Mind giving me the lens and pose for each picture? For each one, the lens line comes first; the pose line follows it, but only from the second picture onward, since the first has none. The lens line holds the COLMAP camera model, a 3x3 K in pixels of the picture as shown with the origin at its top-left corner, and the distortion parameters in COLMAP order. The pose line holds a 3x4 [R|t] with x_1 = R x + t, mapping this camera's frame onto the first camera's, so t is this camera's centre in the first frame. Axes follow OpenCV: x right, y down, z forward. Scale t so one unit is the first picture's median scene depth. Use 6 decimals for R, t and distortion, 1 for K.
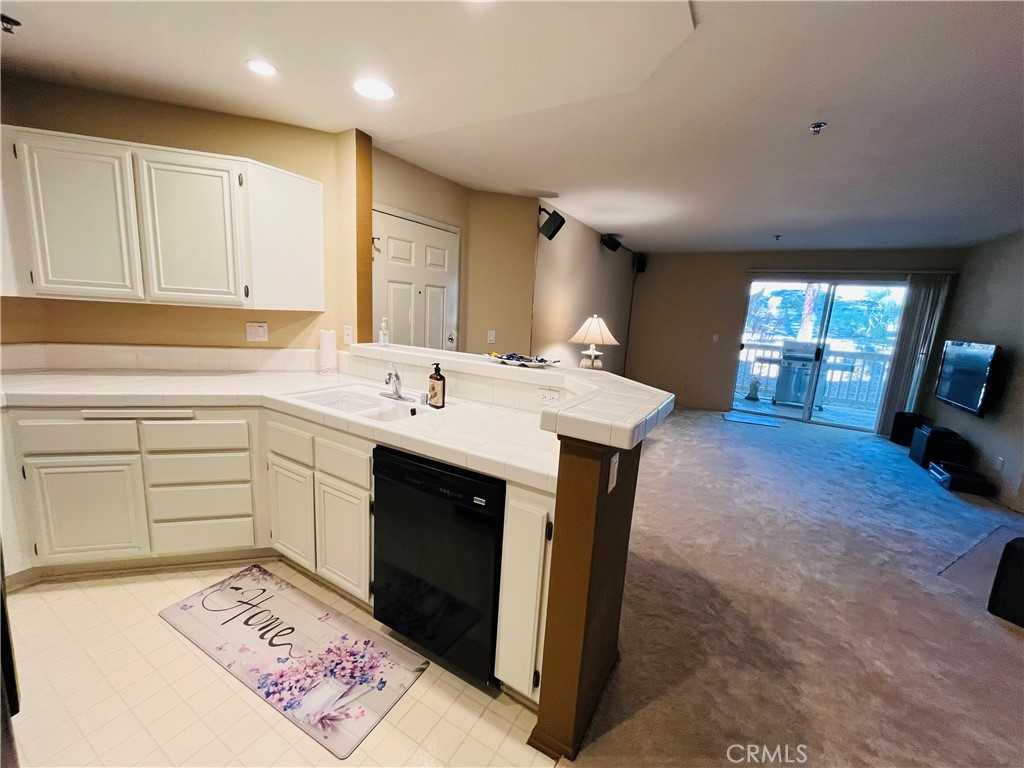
lens RADIAL K [[410.2, 0, 521.2], [0, 410.2, 379.6], [0, 0, 1]] dist [0.006694, 0.000436]
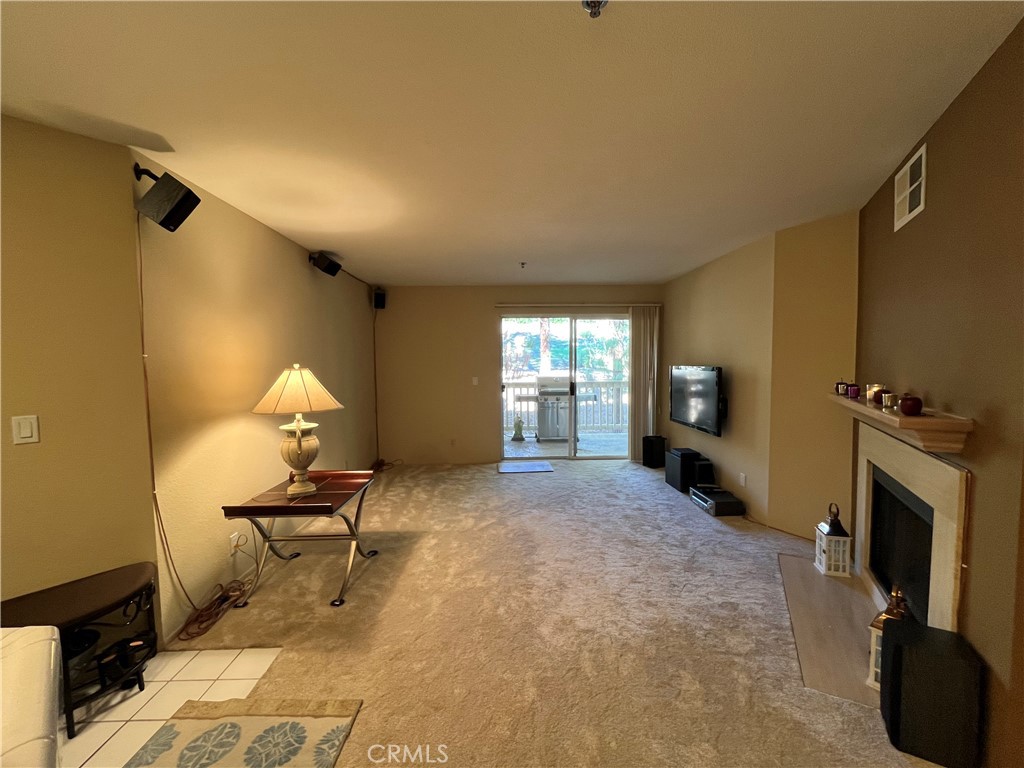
lens RADIAL K [[410.2, 0, 514.2], [0, 410.2, 388.1], [0, 0, 1]] dist [0.006694, 0.000436]
pose [[0.854536, -0.099558, 0.509761, 0.107625], [0.146595, 0.987785, -0.052827, -0.032117], [-0.498275, 0.119871, 0.858692, 0.236828]]
